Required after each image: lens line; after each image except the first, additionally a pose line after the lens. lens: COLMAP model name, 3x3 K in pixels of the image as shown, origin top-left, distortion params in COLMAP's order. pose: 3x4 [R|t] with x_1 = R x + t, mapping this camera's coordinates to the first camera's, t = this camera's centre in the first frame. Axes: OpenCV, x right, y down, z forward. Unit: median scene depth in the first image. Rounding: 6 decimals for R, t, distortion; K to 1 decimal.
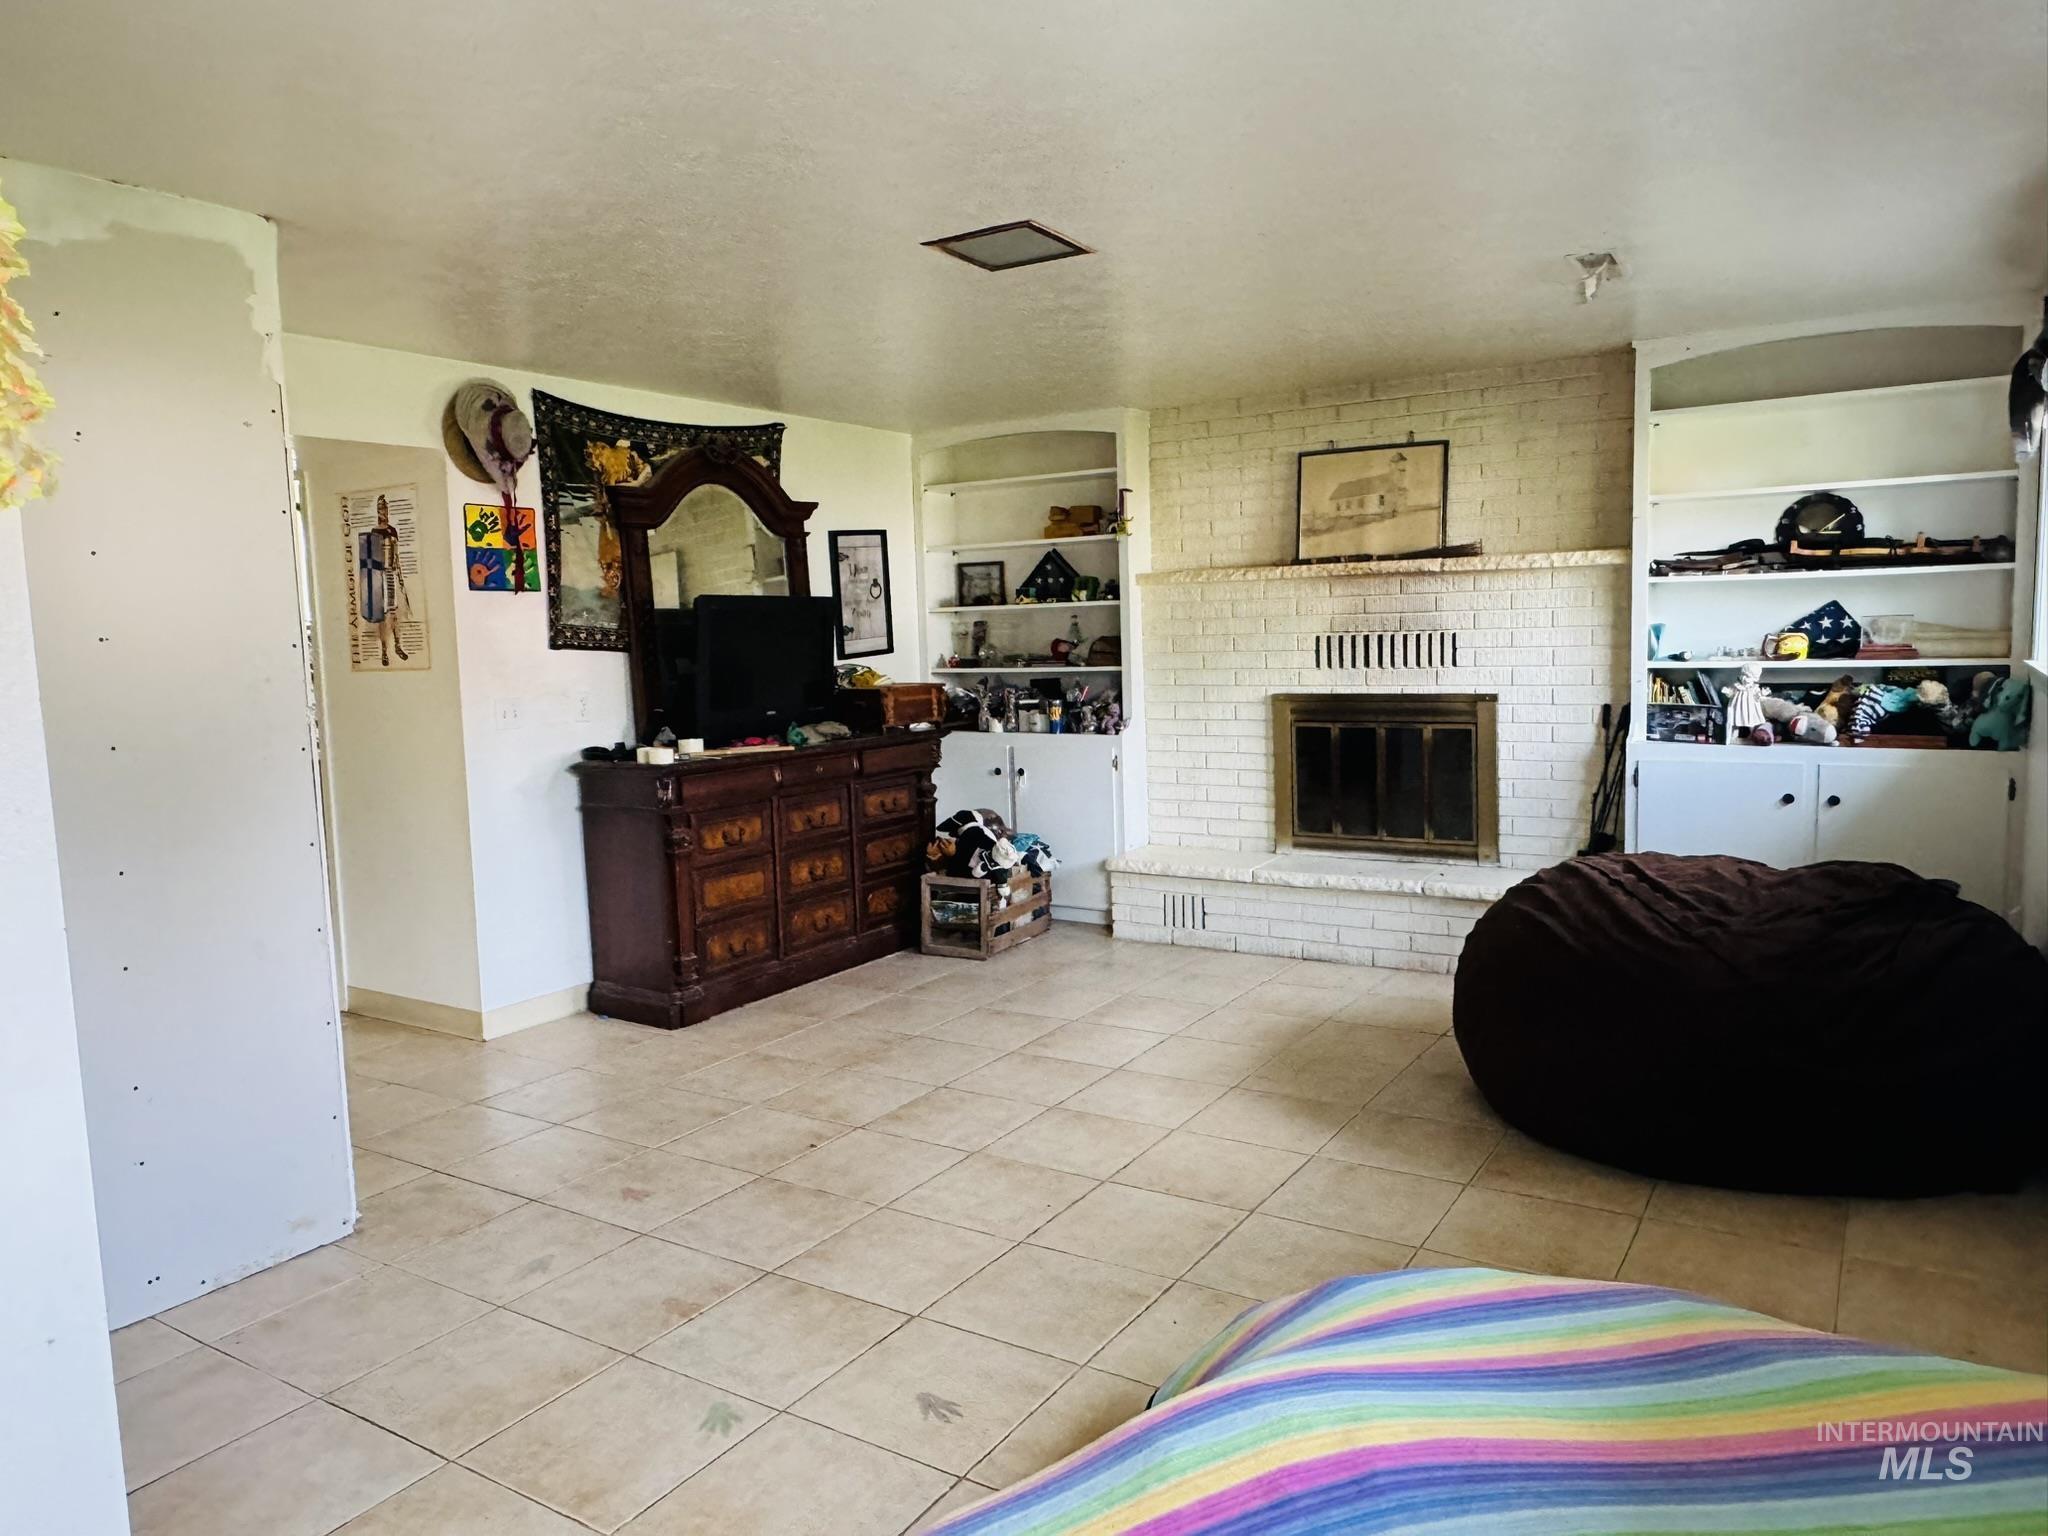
lens RADIAL K [[1408.7, 0, 1014.5], [0, 1408.7, 769.7], [0, 0, 1]] dist [-0.003709, 0.001944]
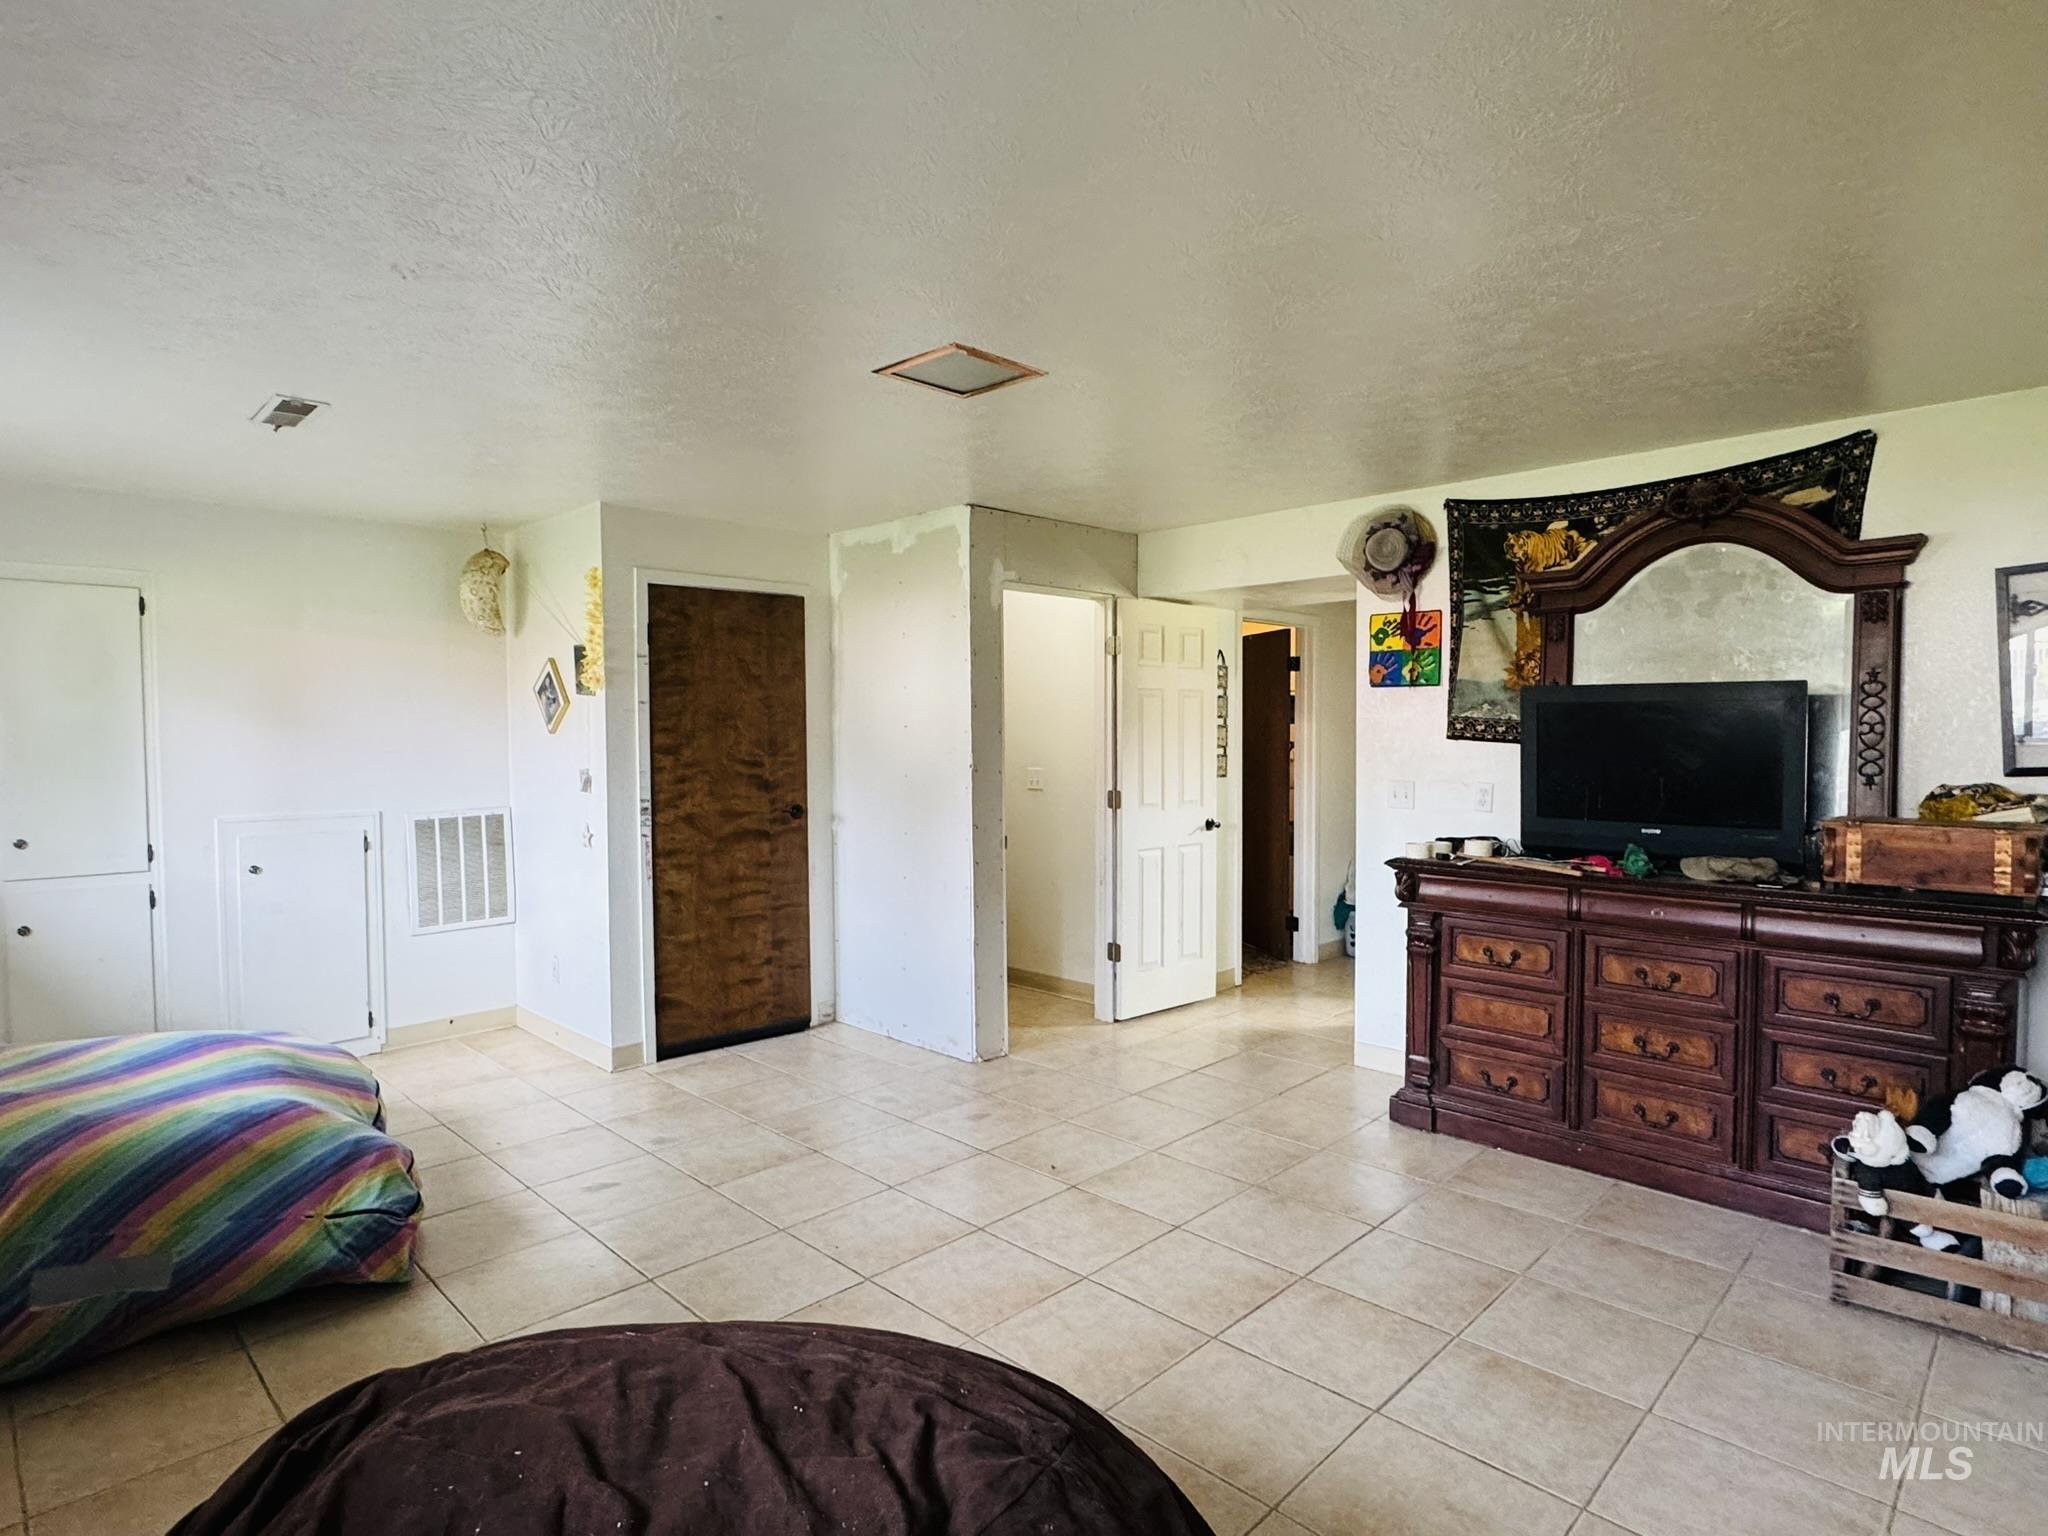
lens RADIAL K [[1090.2, 0, 1016.4], [0, 1090.2, 770.0], [0, 0, 1]] dist [-0.002571, -0.000591]
pose [[-0.214283, 0.068057, -0.974398, 0.541063], [-0.089358, 0.992021, 0.088939, -0.105956], [0.972676, 0.106128, -0.206491, 0.847566]]
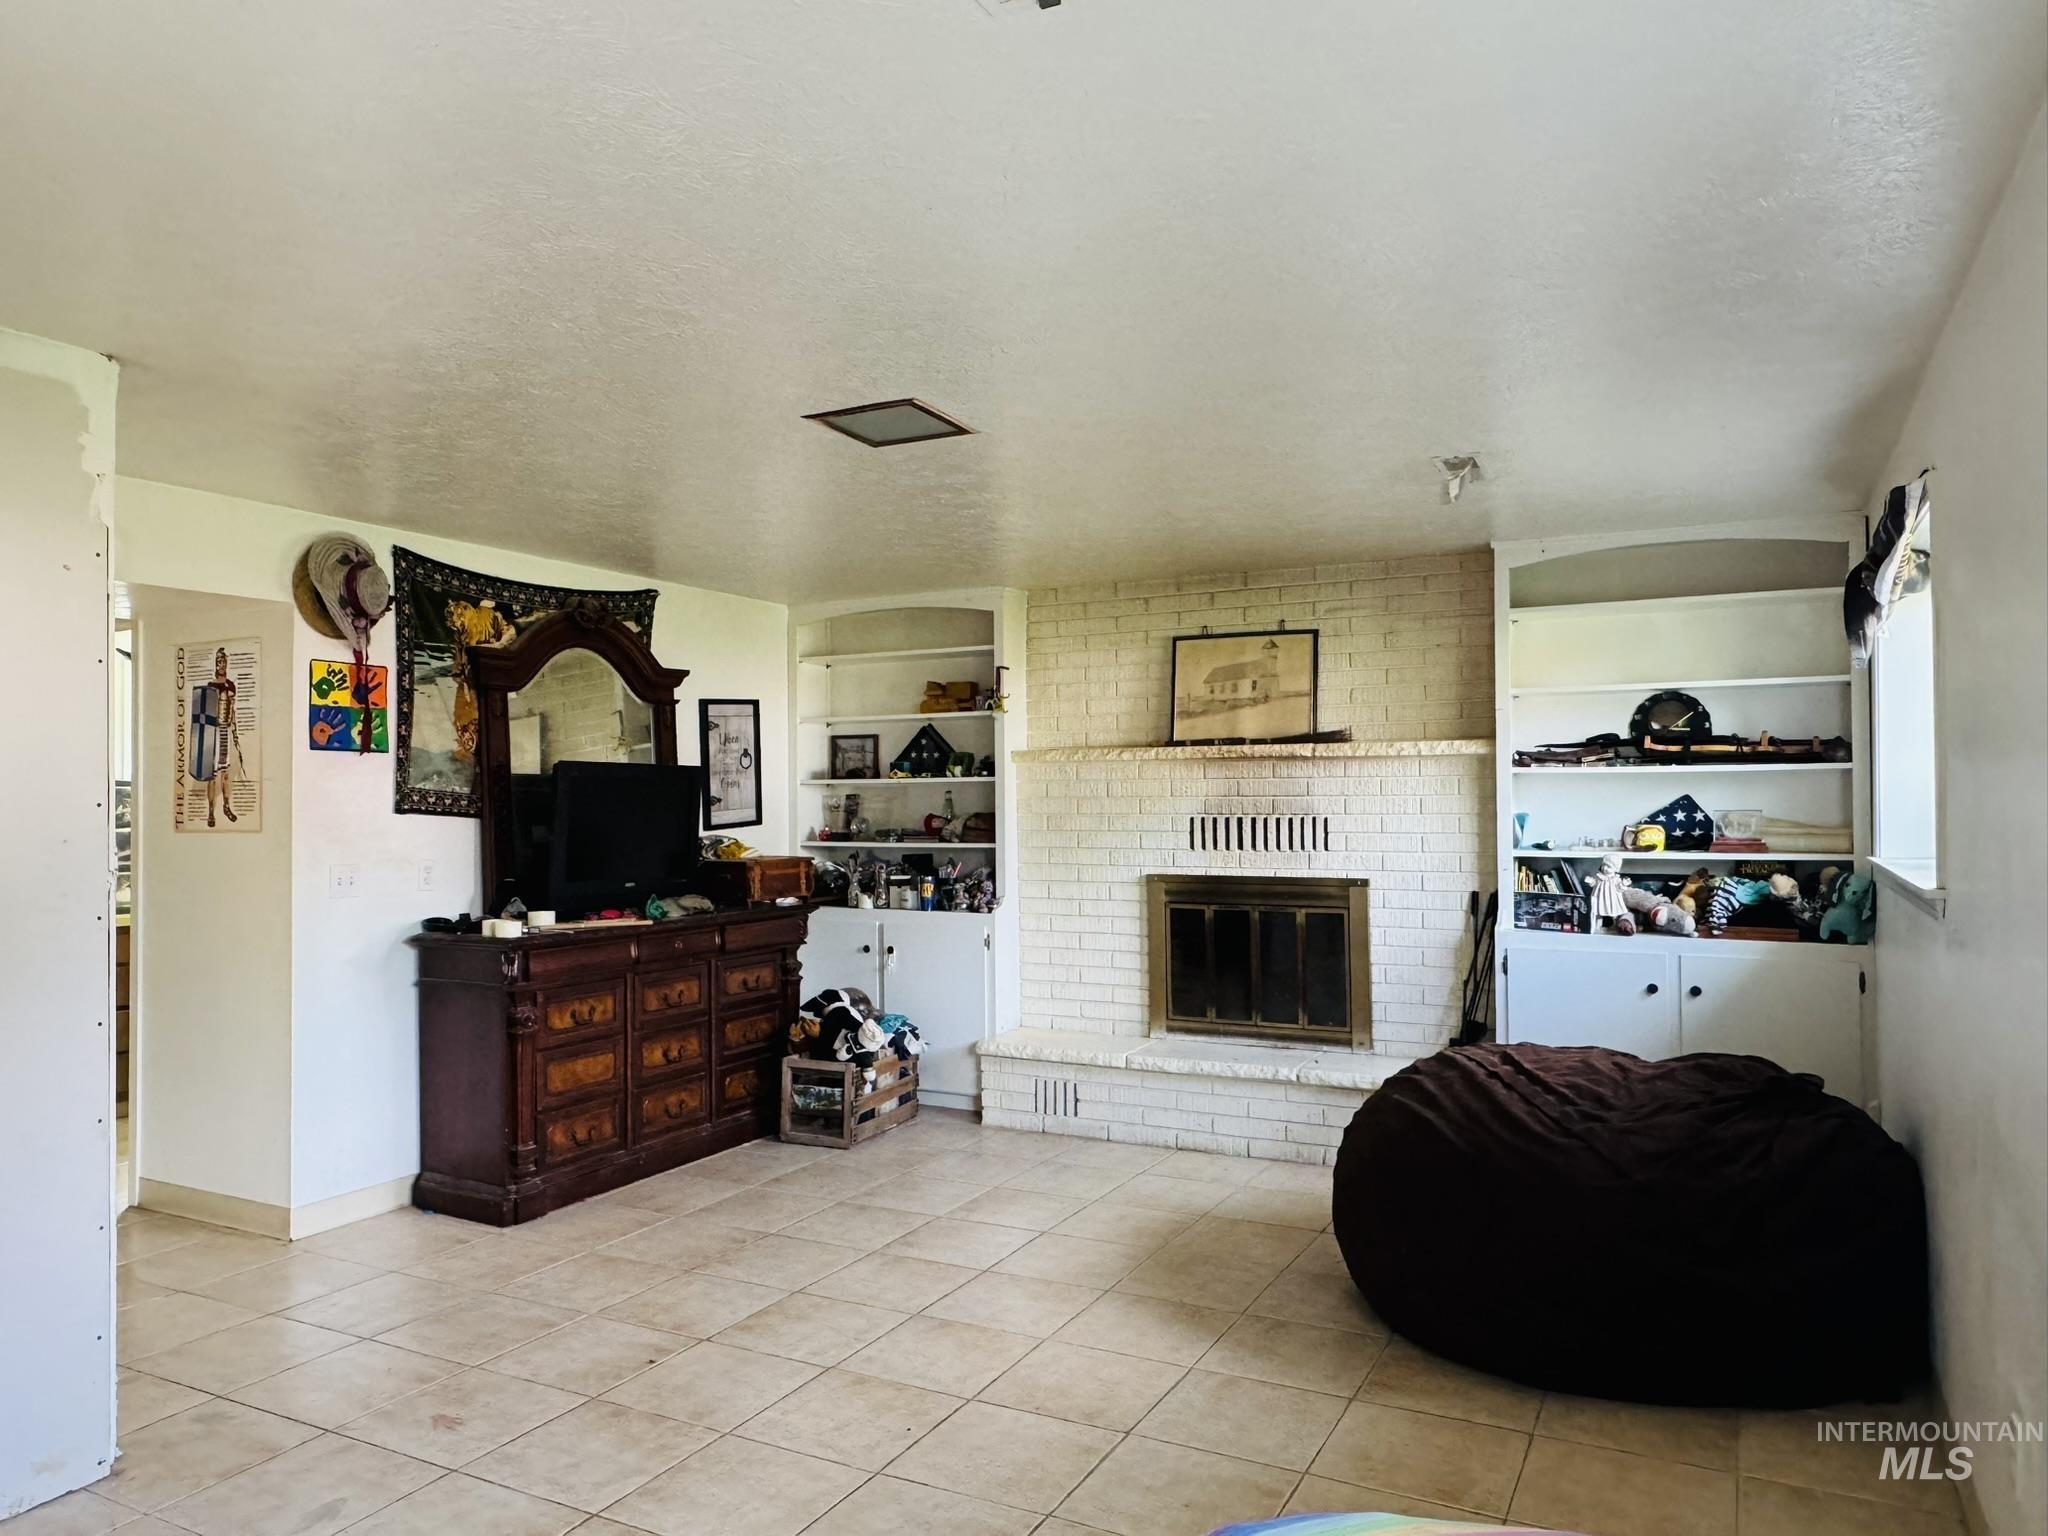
lens RADIAL K [[1408.7, 0, 1014.5], [0, 1408.7, 769.7], [0, 0, 1]] dist [-0.003709, 0.001944]
pose [[0.995663, 0.025238, 0.089544, -0.000288], [-0.014053, 0.992257, -0.123408, -0.003823], [-0.091966, 0.121614, 0.988308, 0.022460]]
